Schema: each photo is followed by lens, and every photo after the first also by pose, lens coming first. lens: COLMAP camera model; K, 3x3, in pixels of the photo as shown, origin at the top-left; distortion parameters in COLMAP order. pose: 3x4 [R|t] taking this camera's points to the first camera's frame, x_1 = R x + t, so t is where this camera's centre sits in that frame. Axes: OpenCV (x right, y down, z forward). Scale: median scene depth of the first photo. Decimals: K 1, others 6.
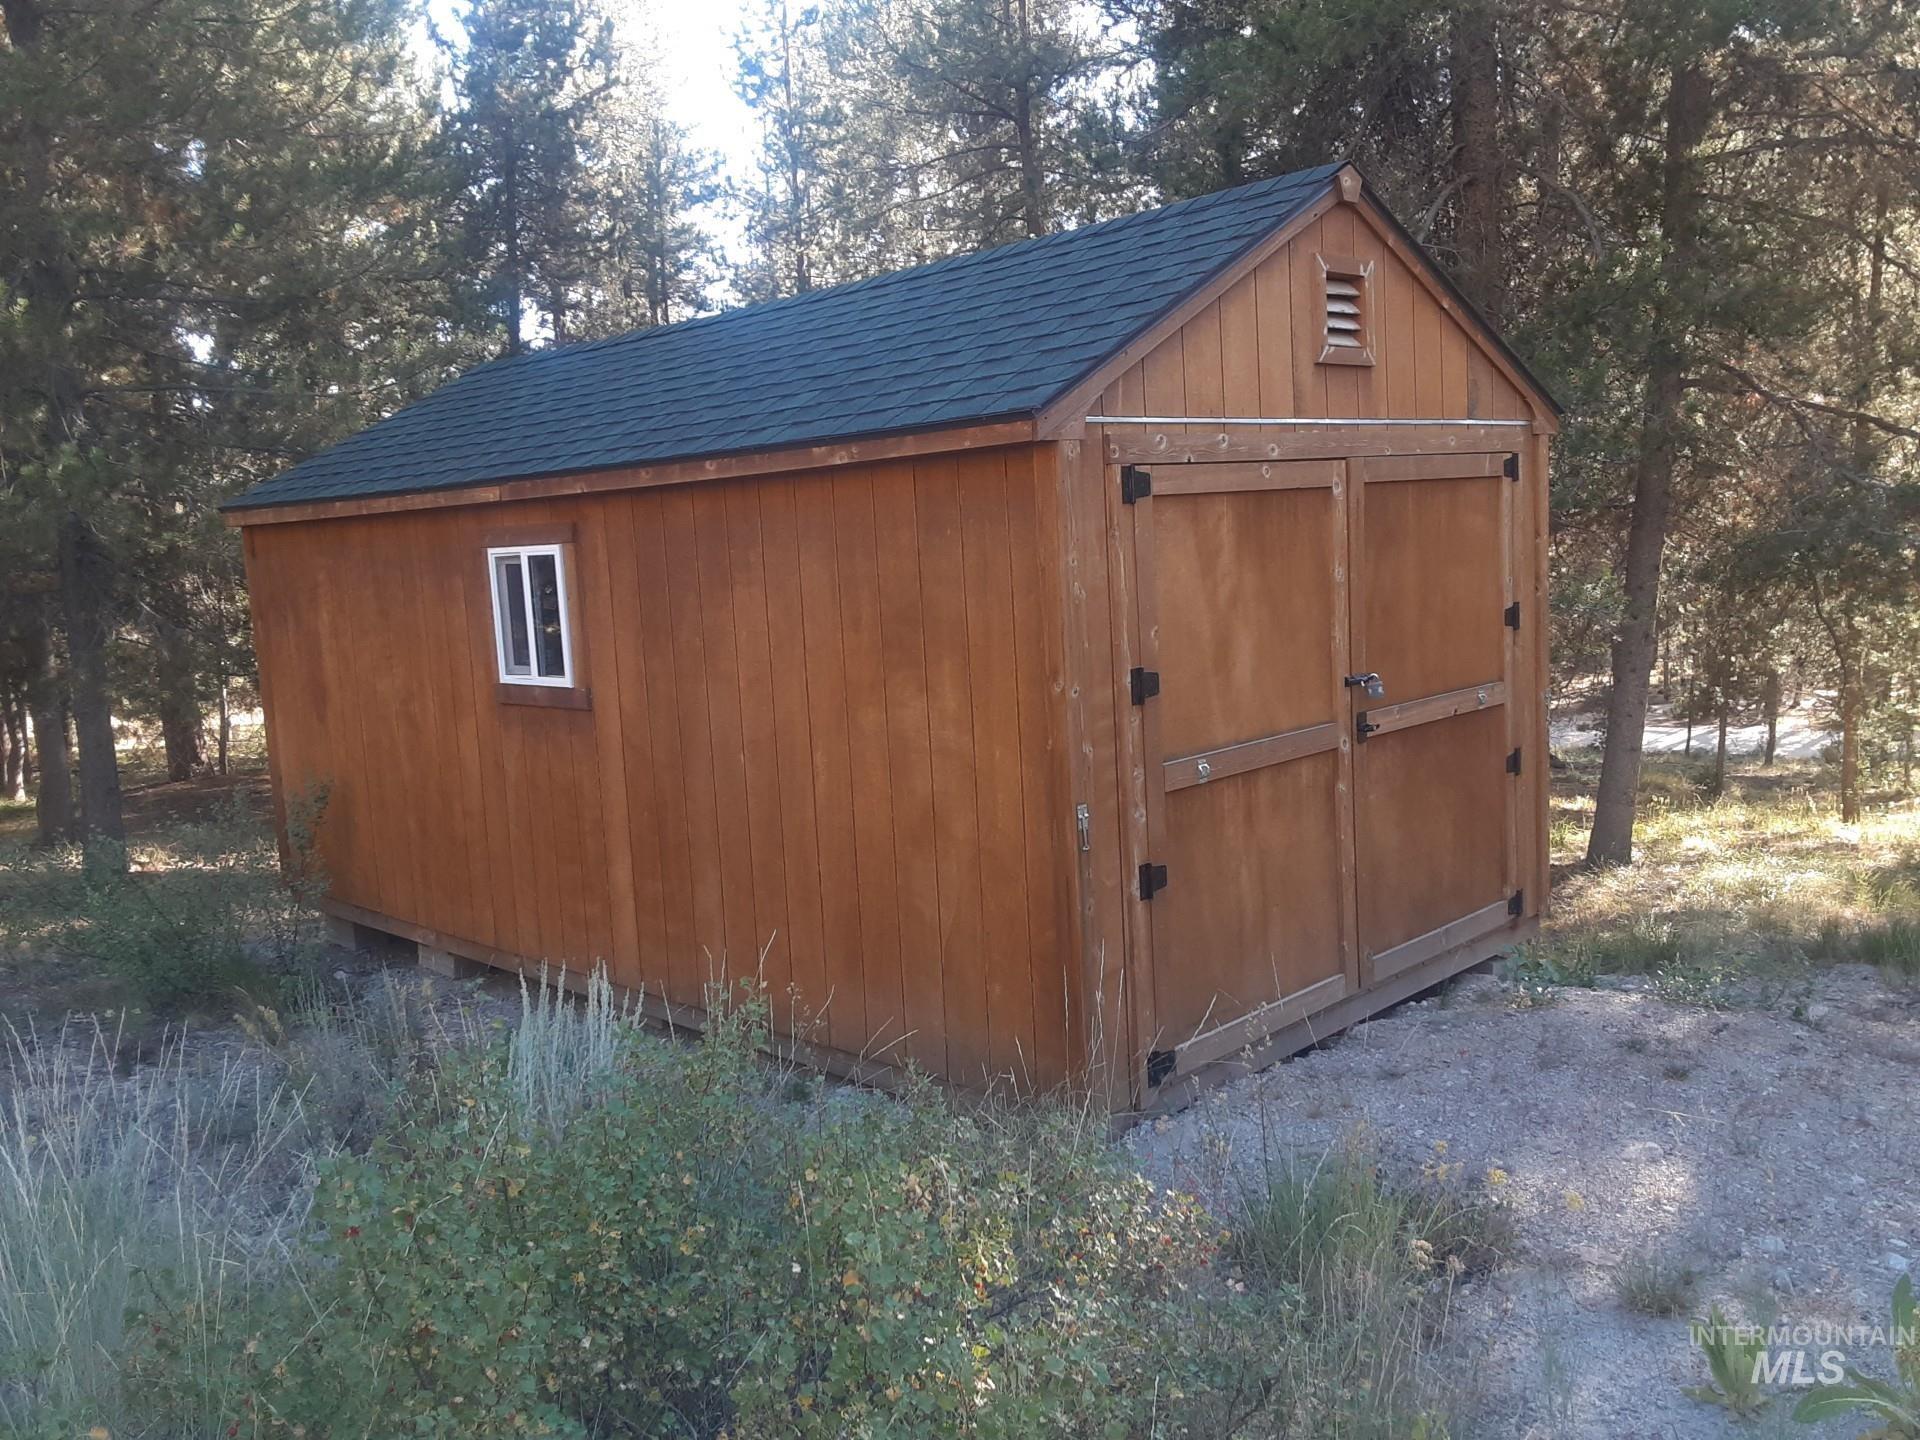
lens RADIAL K [[1551.3, 0, 957.9], [0, 1551.3, 726.1], [0, 0, 1]] dist [0.106424, -0.165248]
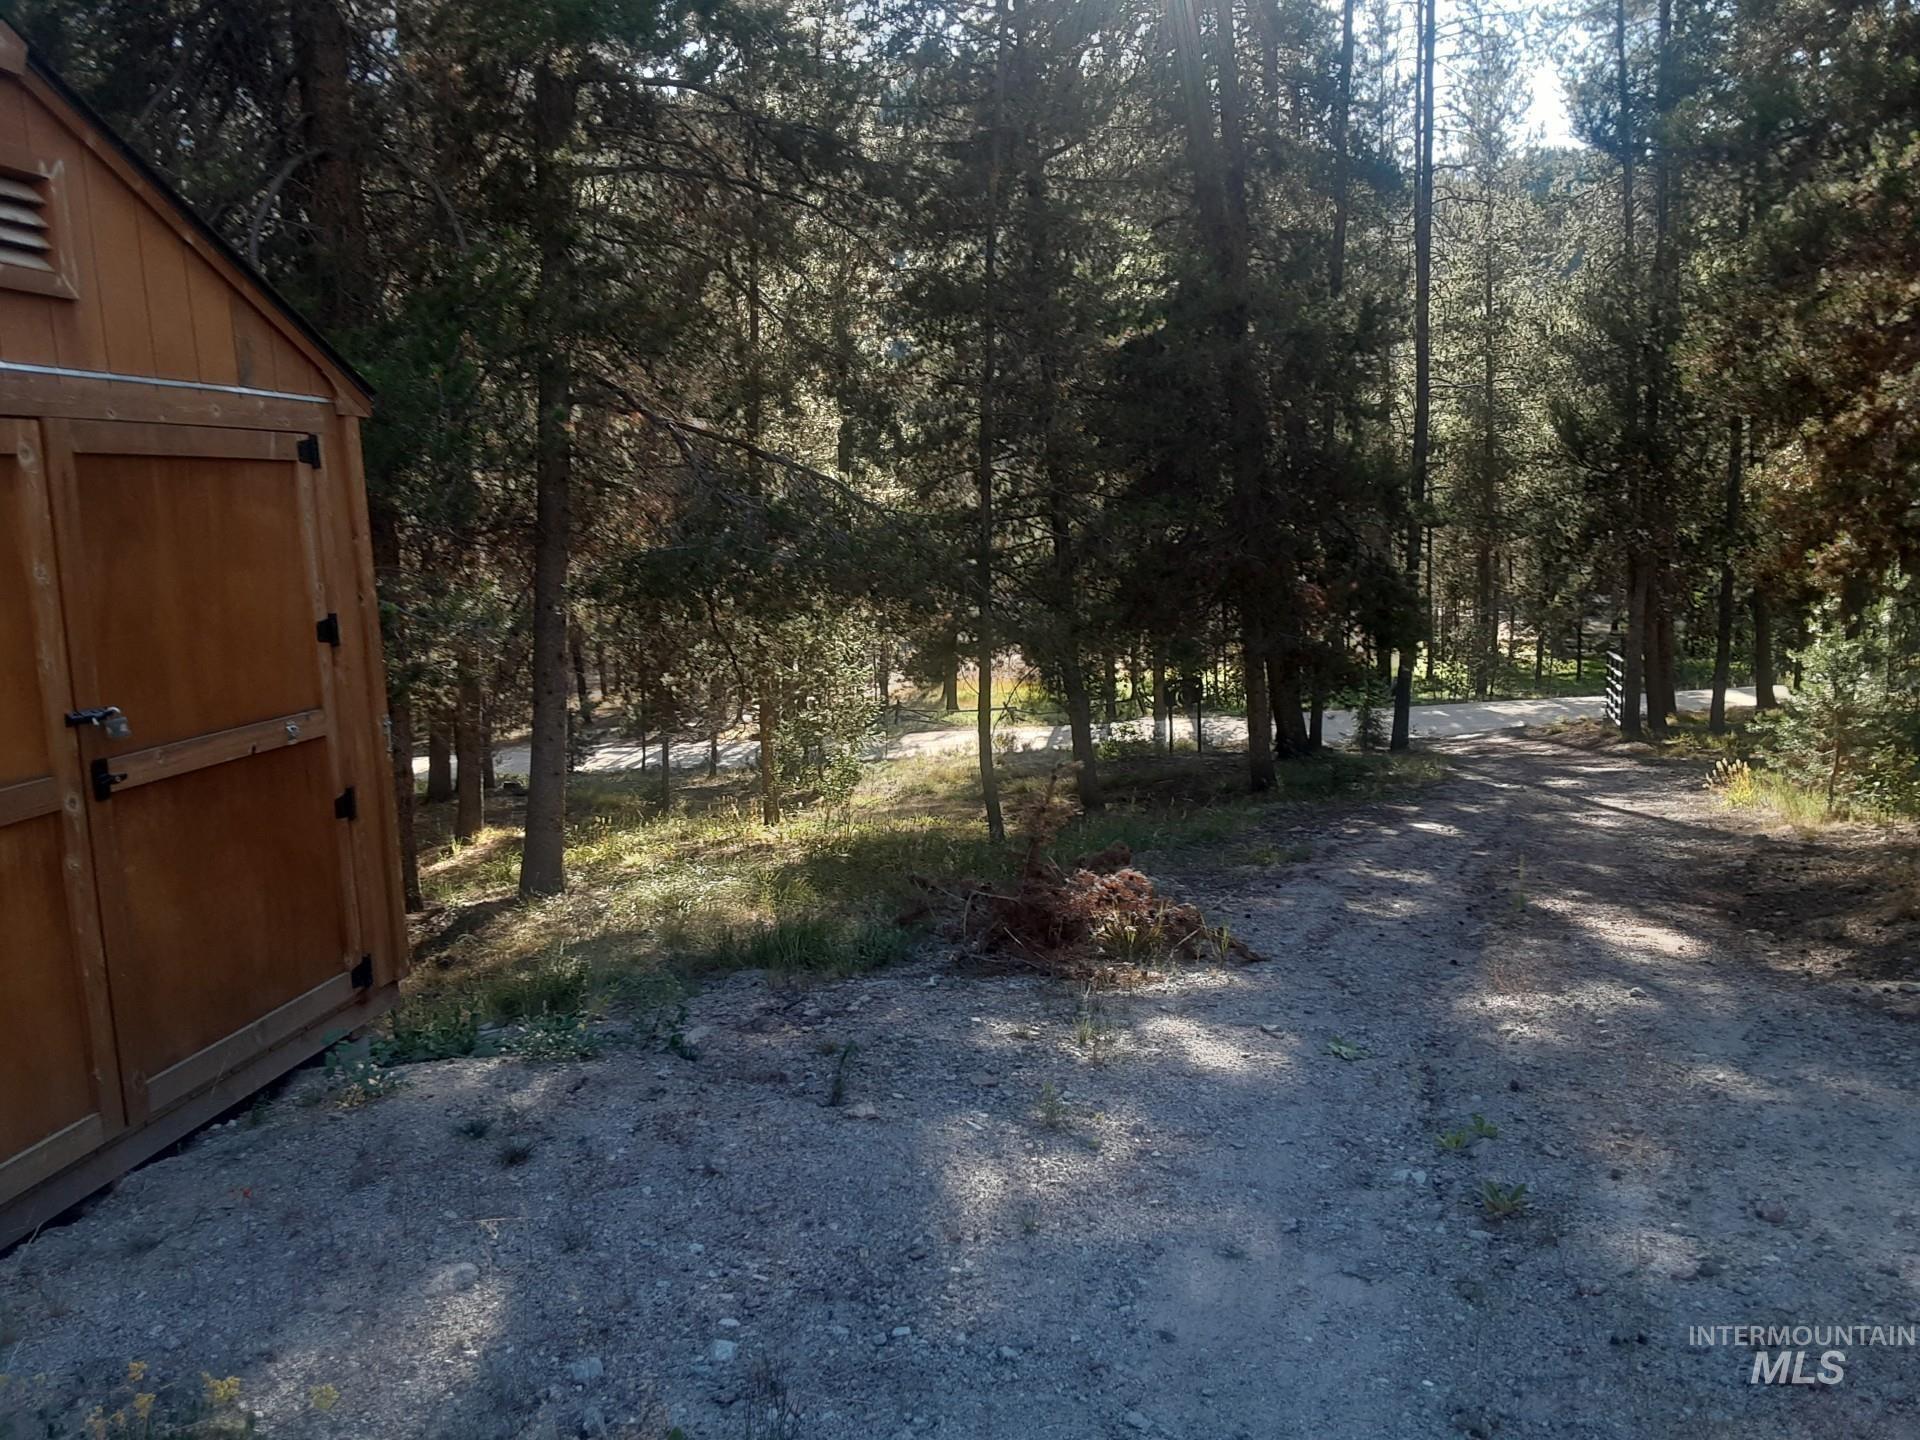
lens RADIAL K [[1551.3, 0, 957.9], [0, 1551.3, 726.1], [0, 0, 1]] dist [0.106424, -0.165248]
pose [[0.813066, -0.059745, 0.579098, 0.144288], [0.072011, 0.997402, 0.001796, 0.003019], [-0.577701, 0.040242, 0.815256, 0.133941]]
